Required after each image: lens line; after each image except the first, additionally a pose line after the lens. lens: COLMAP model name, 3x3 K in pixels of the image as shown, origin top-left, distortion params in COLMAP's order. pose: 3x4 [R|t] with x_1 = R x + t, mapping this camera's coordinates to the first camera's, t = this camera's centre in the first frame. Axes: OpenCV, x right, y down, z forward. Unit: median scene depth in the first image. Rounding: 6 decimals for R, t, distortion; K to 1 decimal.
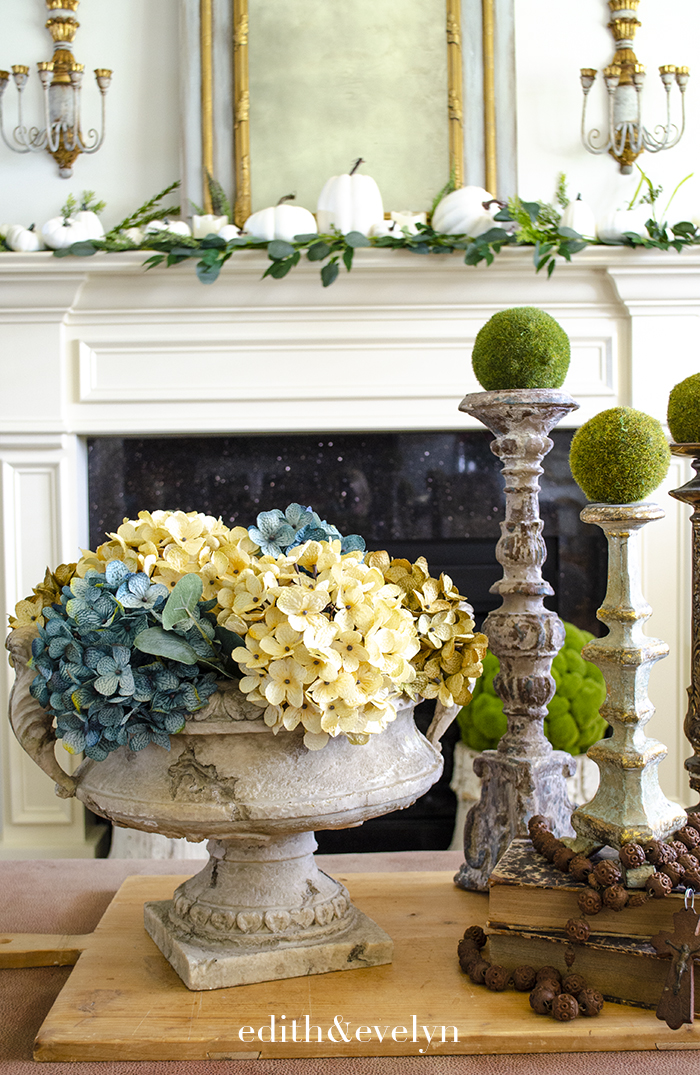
lens RADIAL K [[1309.9, 0, 361.3], [0, 1309.9, 574.5], [0, 0, 1]] dist [-0.054247, 0.029038]
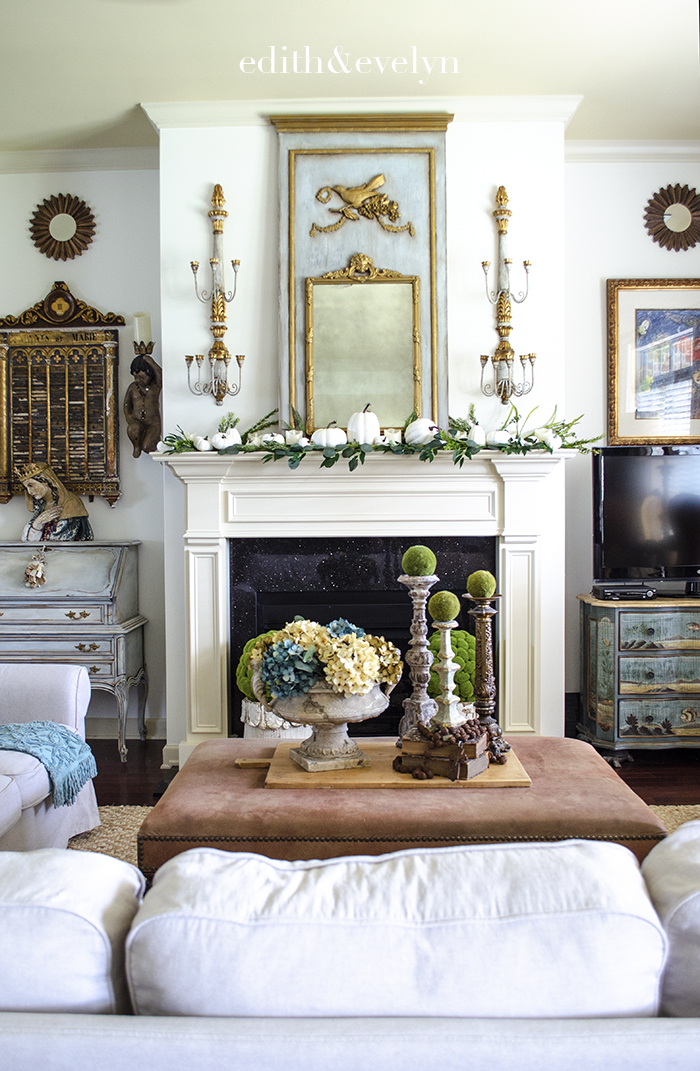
lens RADIAL K [[996.4, 0, 347.1], [0, 996.4, 554.9], [0, 0, 1]] dist [-0.073823, -0.002145]
pose [[0.999563, 0.007143, -0.028679, 0.011723], [-0.007369, 0.999943, -0.007776, -0.075399], [0.028622, 0.007984, 0.999558, -0.550619]]
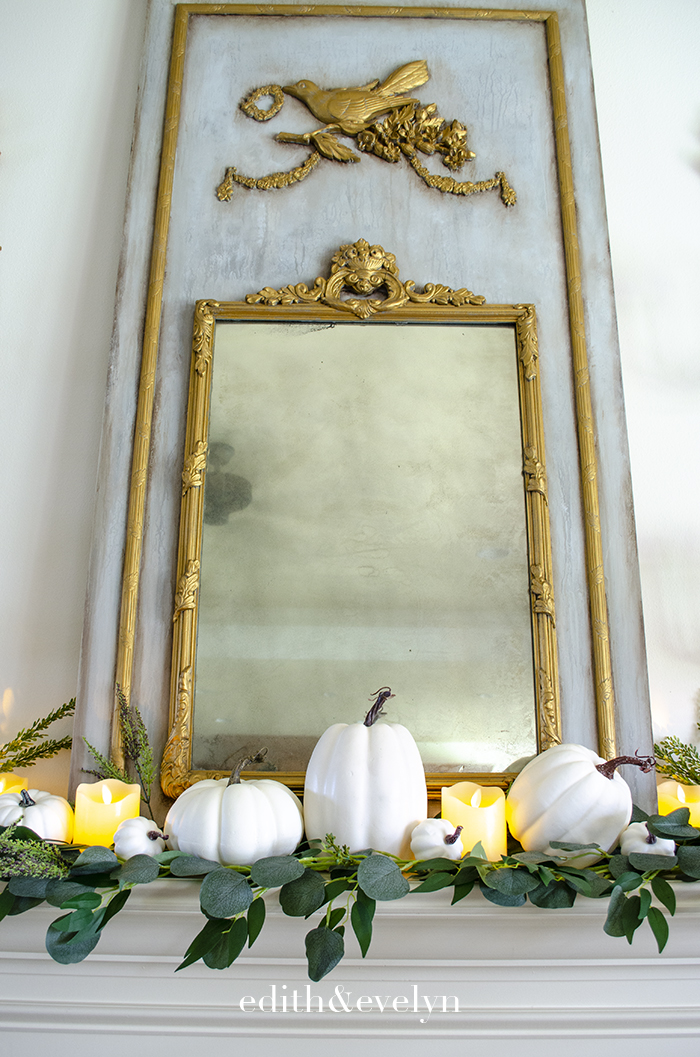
lens RADIAL K [[942.3, 0, 350.0], [0, 942.3, 528.5], [0, 0, 1]] dist [-0.076471, 0.003101]
pose [[0.999737, 0.022634, -0.003716, -0.016730], [-0.022696, 0.952727, -0.302979, -0.271353], [-0.003317, 0.302984, 0.952990, 0.616144]]
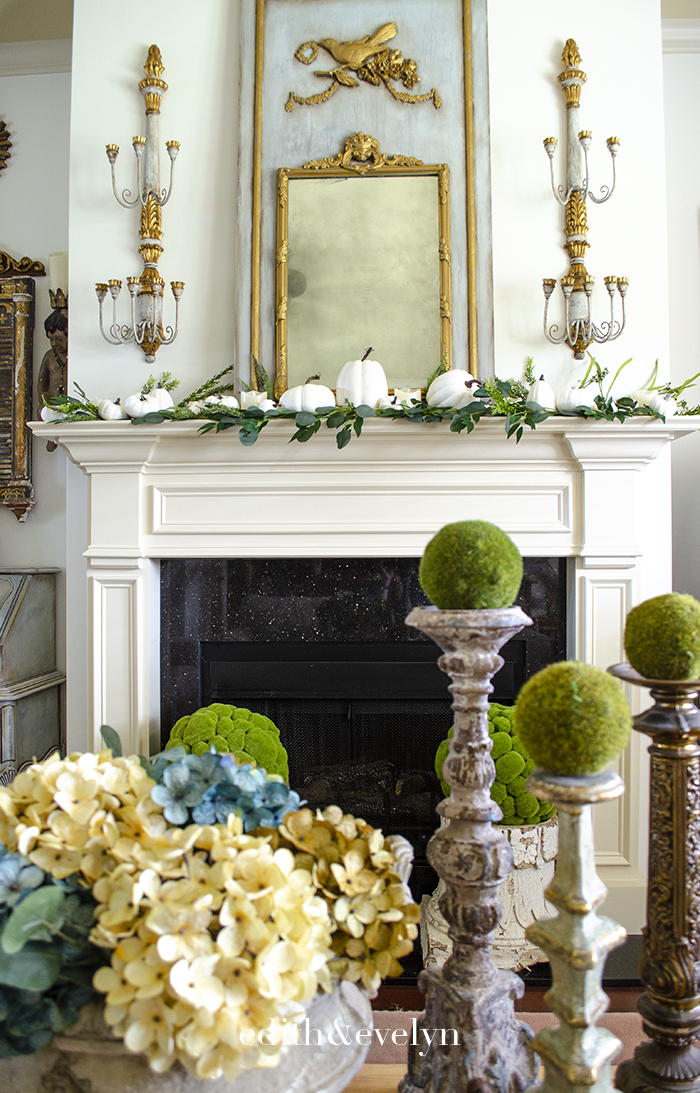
lens RADIAL K [[875.6, 0, 347.2], [0, 875.6, 561.4], [0, 0, 1]] dist [-0.084537, 0.009843]
pose [[0.998086, 0.011519, -0.060760, 0.031938], [-0.014999, 0.998254, -0.057136, -0.061253], [0.059996, 0.057938, 0.996516, 0.158745]]
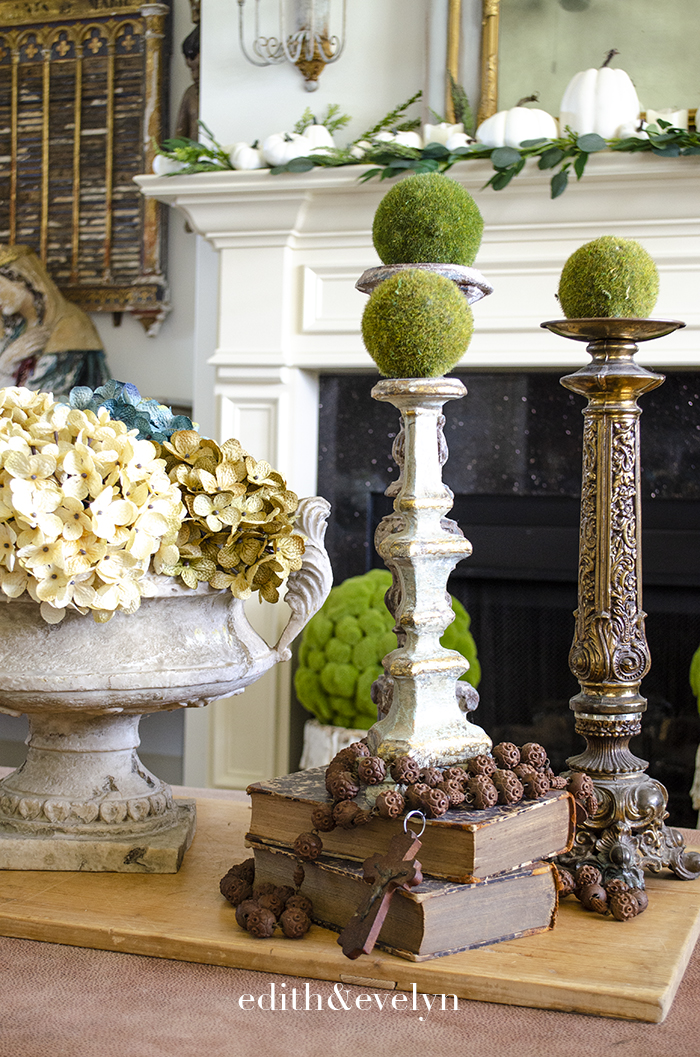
lens RADIAL K [[1524.0, 0, 345.7], [0, 1524.0, 542.1], [0, 0, 1]] dist [-0.019193, 0.002571]
pose [[0.938540, 0.047088, -0.341944, 0.197614], [-0.054227, 0.998464, -0.011343, 0.027186], [0.340885, 0.029188, 0.939652, 0.006353]]
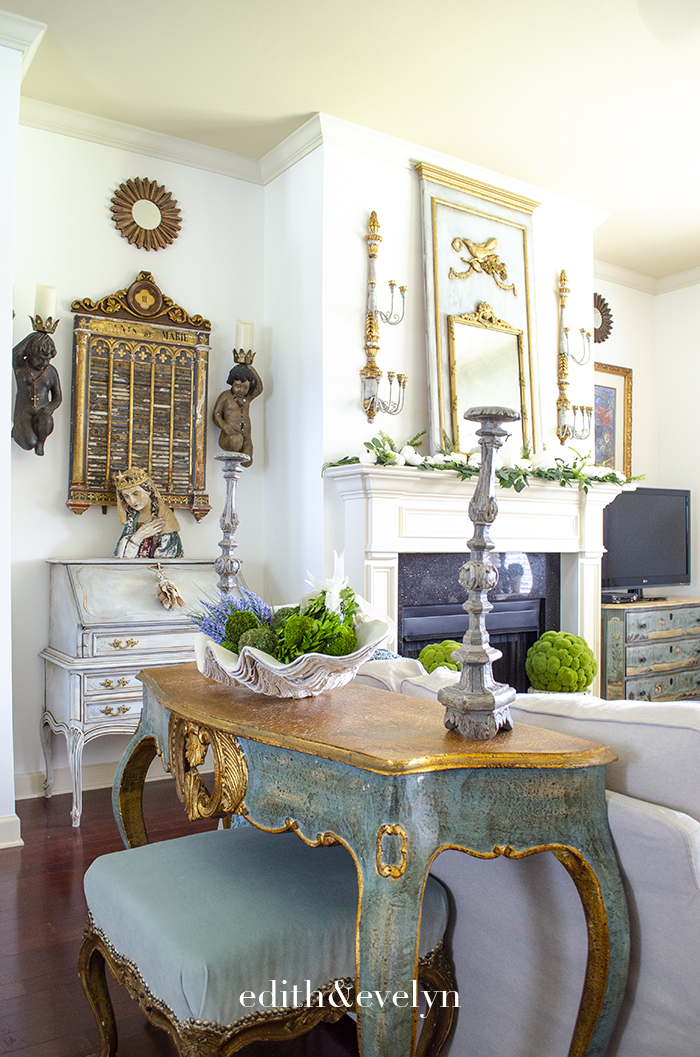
lens RADIAL K [[826.9, 0, 347.1], [0, 826.9, 543.6], [0, 0, 1]] dist [-0.084171, 0.006812]
pose [[0.837272, 0.018872, 0.546461, -1.051914], [0.018903, 0.997808, -0.063422, -0.043563], [-0.546460, 0.063432, 0.835080, -0.035246]]
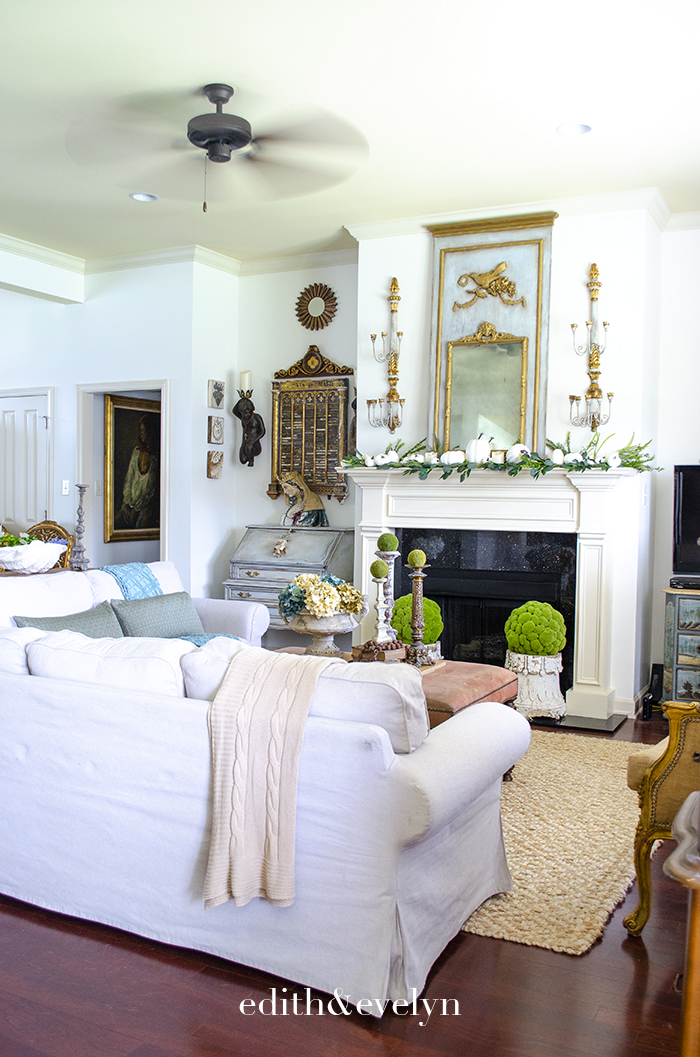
lens RADIAL K [[963.9, 0, 350.0], [0, 963.9, 546.4], [0, 0, 1]] dist [-0.076731, 0.001075]
pose [[0.887436, 0.049458, -0.458270, 0.718330], [-0.053967, 0.998537, 0.003260, -0.072642], [0.457761, 0.021838, 0.888807, -0.963367]]
